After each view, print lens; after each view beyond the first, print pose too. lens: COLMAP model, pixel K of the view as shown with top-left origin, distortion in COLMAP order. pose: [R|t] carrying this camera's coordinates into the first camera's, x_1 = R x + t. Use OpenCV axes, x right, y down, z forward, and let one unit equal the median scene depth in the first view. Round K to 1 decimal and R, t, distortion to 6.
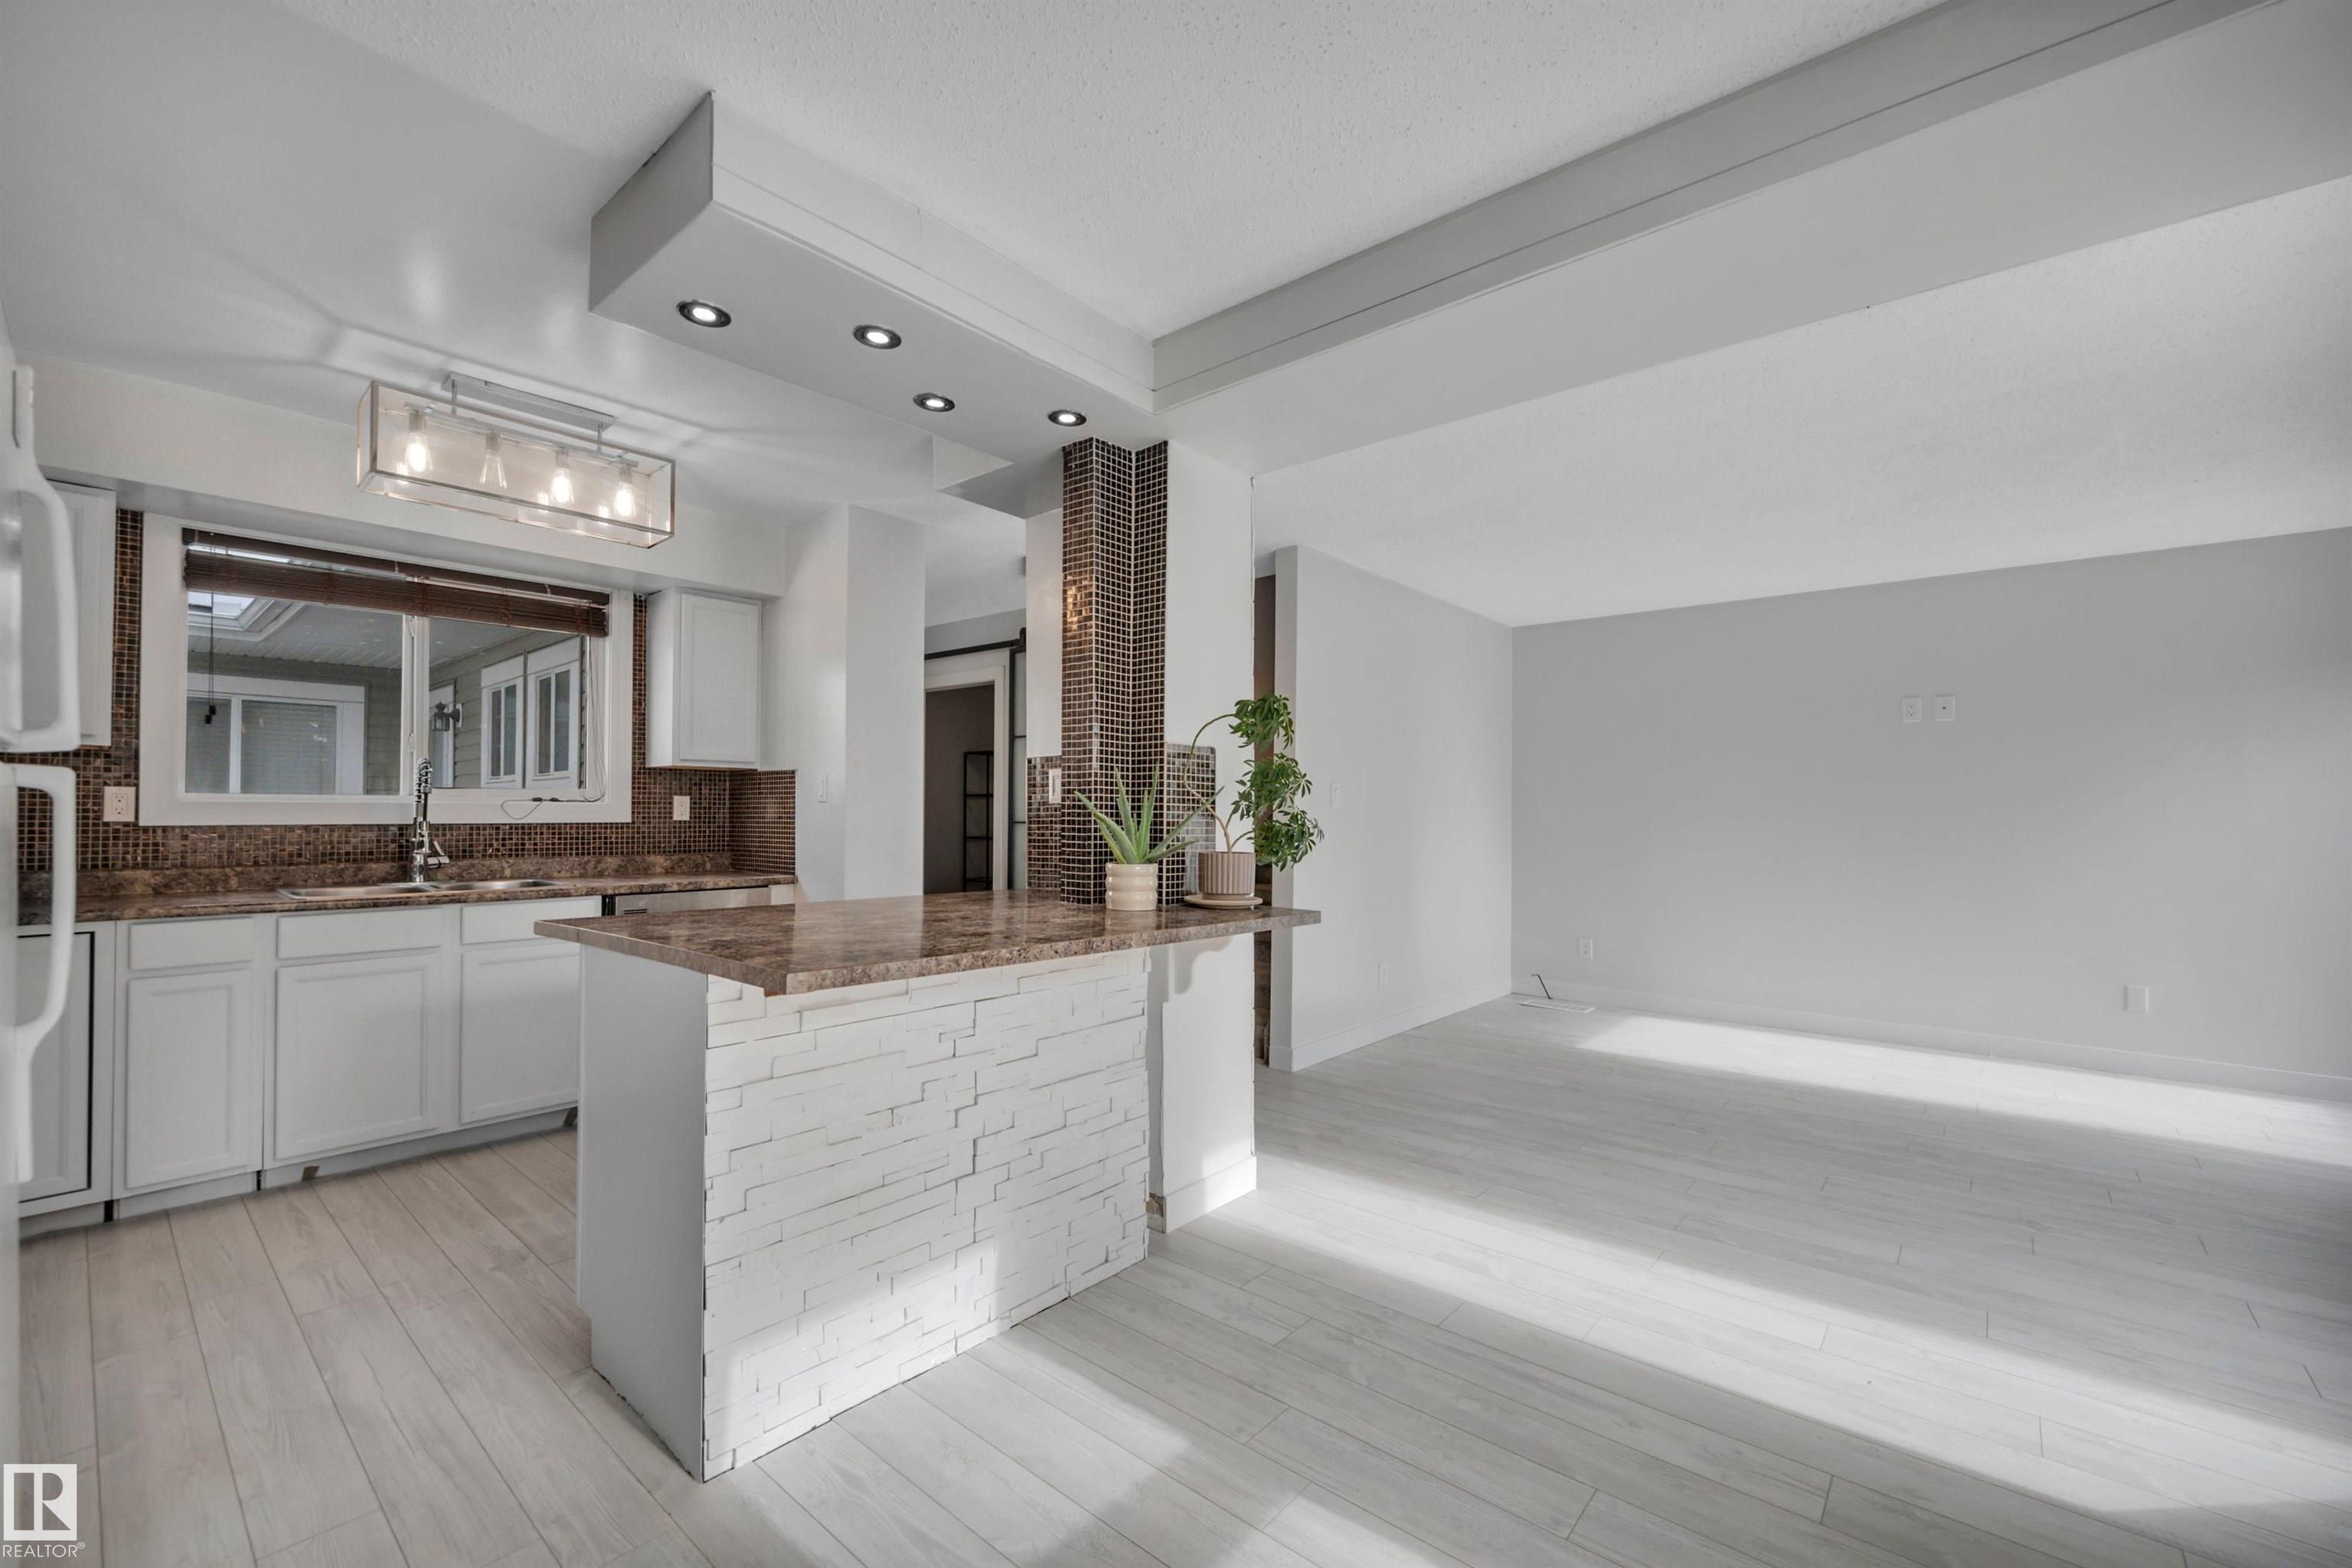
lens RADIAL K [[963.5, 0, 1170.2], [0, 963.5, 800.0], [0, 0, 1]] dist [-0.001367, -0.000386]
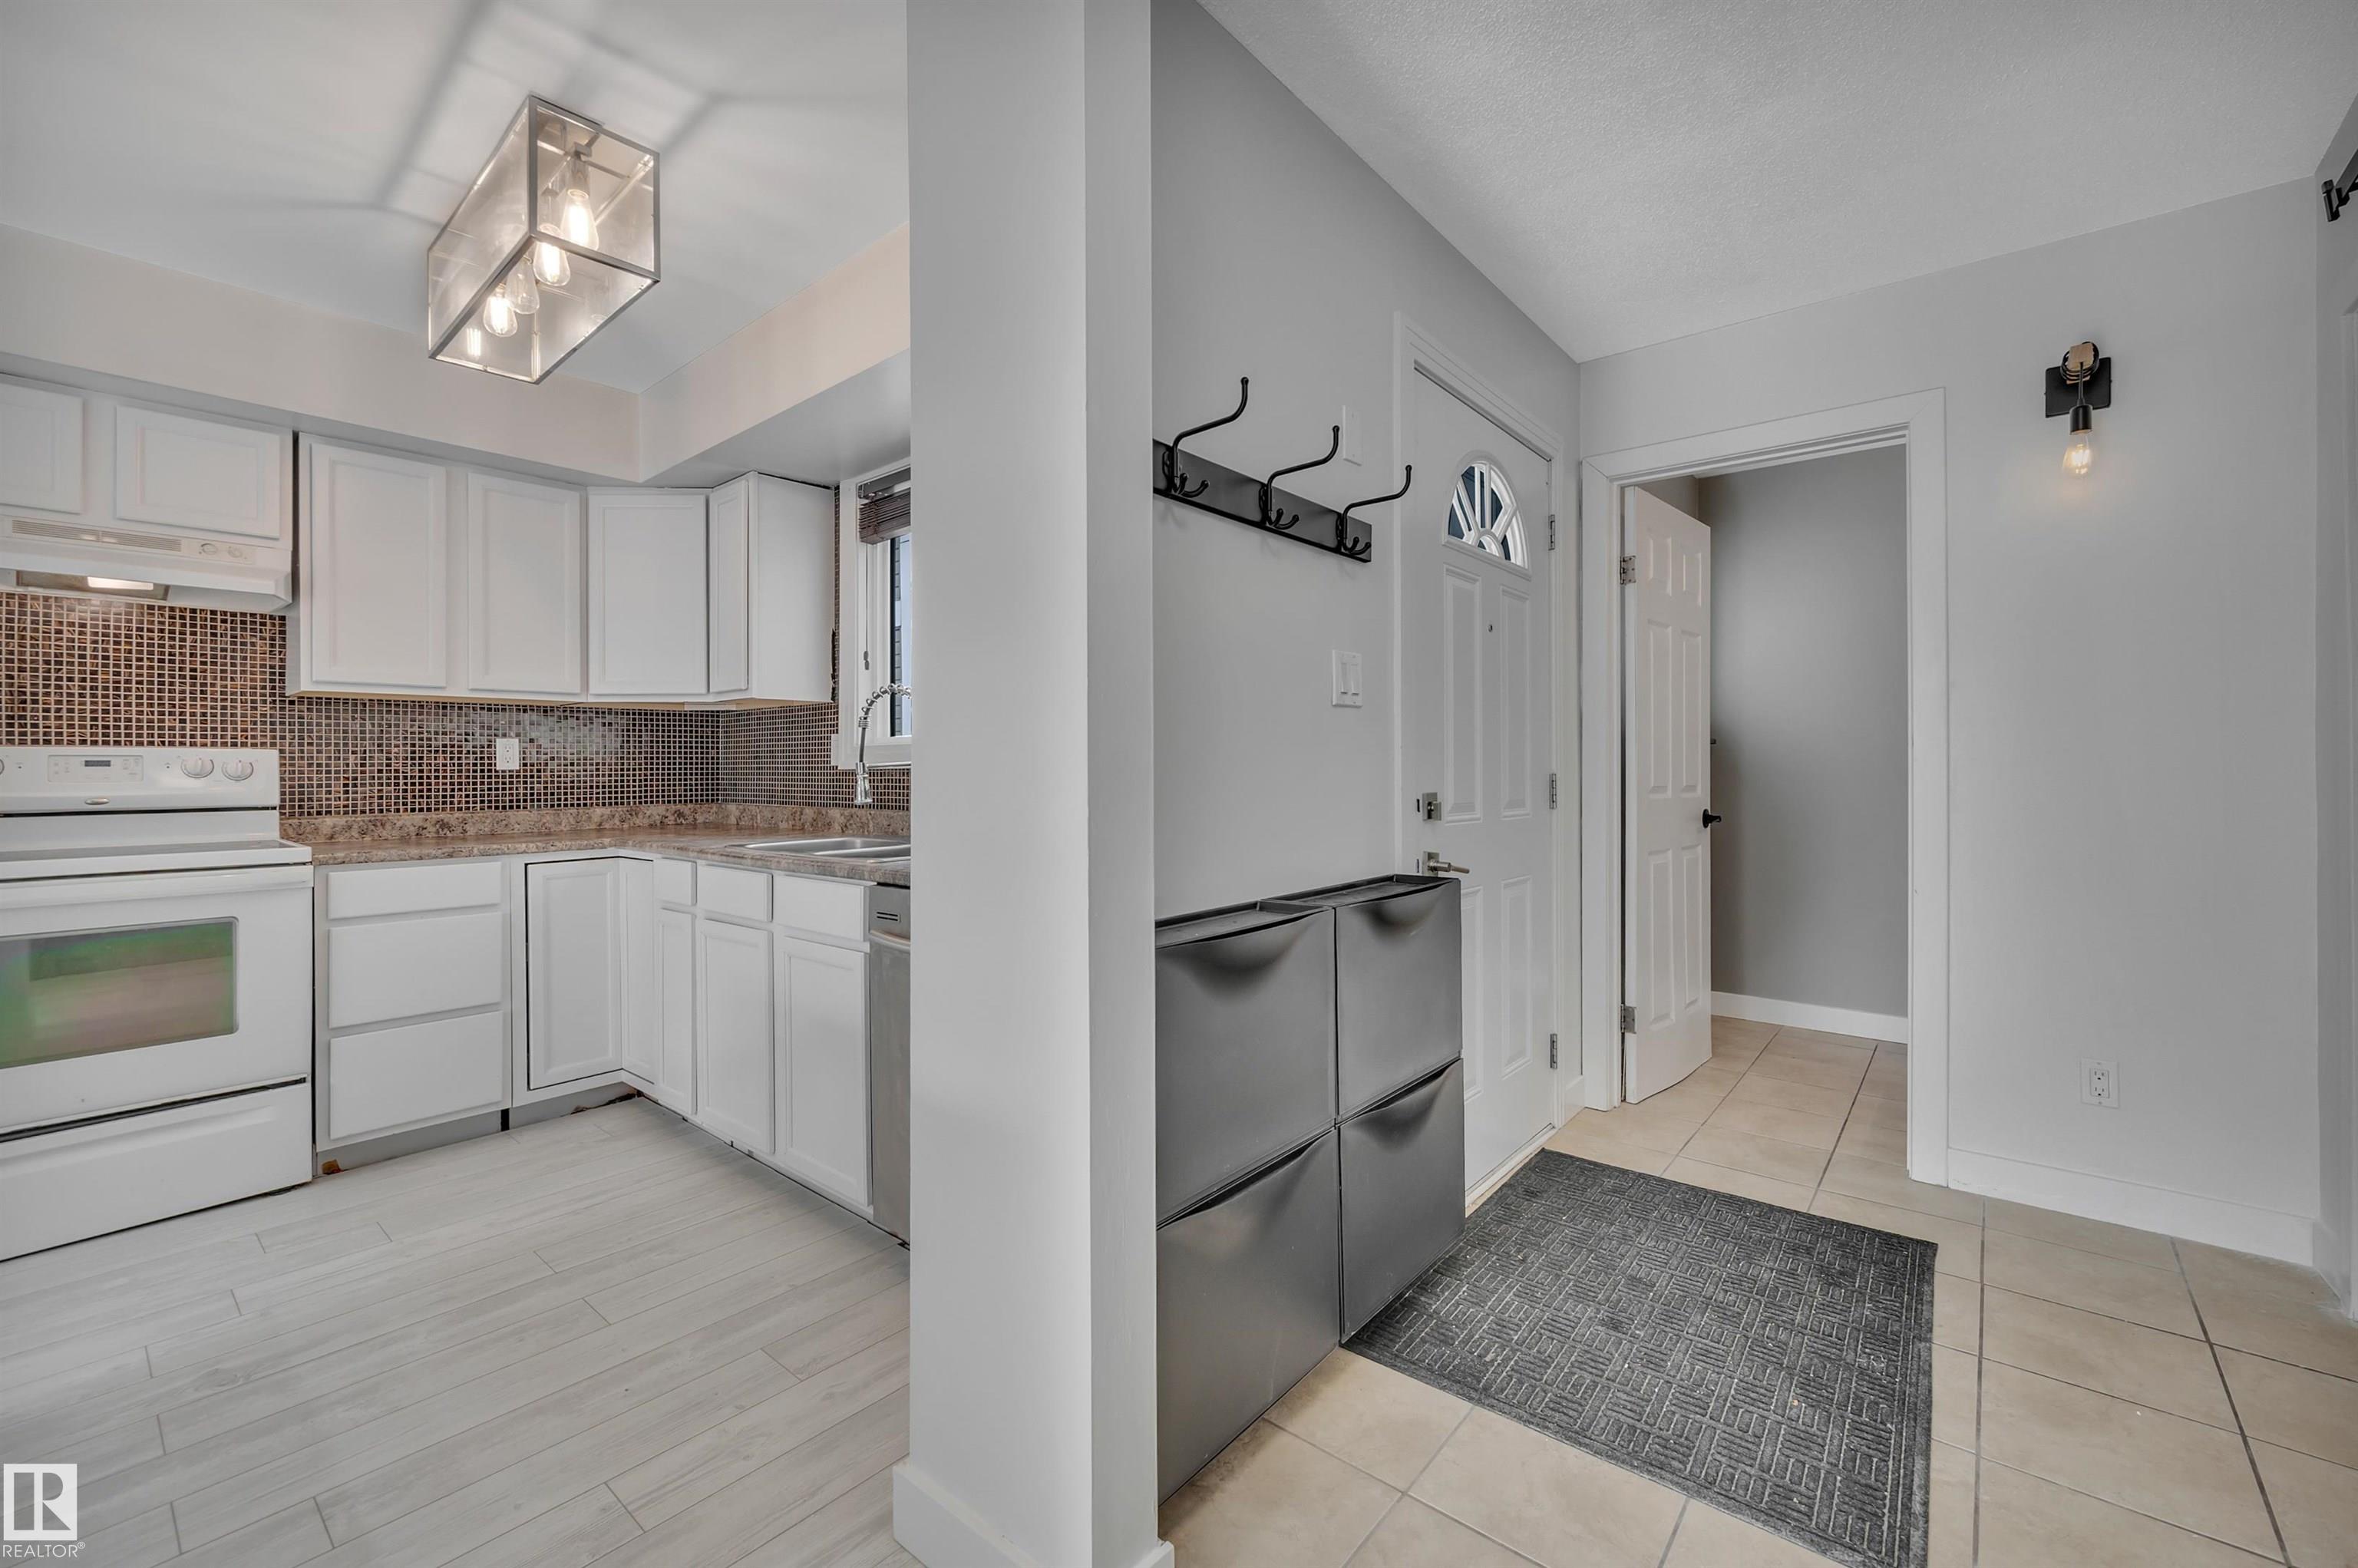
lens RADIAL K [[963.6, 0, 1163.4], [0, 963.6, 772.1], [0, 0, 1]] dist [-0.000974, -0.000089]
pose [[-0.005235, -0.002432, -0.999983, 0.019659], [0.022396, 0.999746, -0.002549, 0.041463], [0.999735, -0.022409, -0.005180, 1.418529]]
